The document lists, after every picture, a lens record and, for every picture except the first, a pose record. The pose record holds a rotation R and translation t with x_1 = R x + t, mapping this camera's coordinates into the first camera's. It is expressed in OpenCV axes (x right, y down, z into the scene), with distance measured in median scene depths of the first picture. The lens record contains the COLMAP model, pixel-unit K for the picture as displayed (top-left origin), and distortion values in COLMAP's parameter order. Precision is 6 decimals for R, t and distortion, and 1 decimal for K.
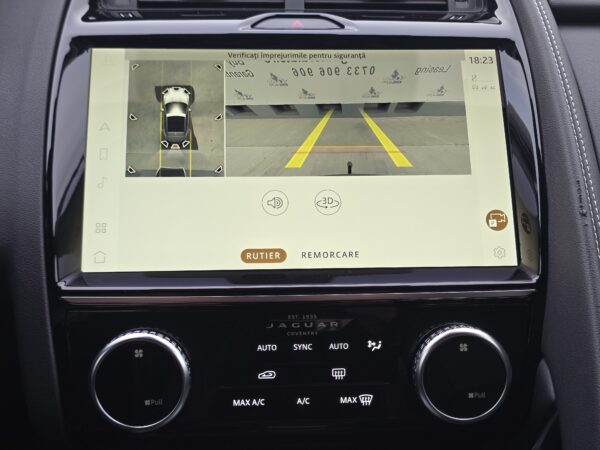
lens RADIAL K [[810.4, 0, 296.3], [0, 810.4, 229.2], [0, 0, 1]] dist [0.065632, 0.000000]
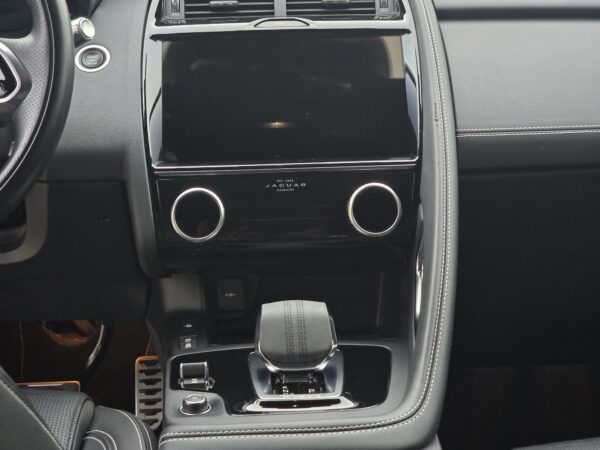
lens RADIAL K [[1129.4, 0, 299.0], [0, 1129.4, 224.8], [0, 0, 1]] dist [-0.013294, 0.000000]
pose [[0.999416, -0.026822, -0.021161, 0.082495], [0.024906, 0.995972, -0.086134, 0.392699], [0.023386, 0.085557, 0.996059, -1.389766]]
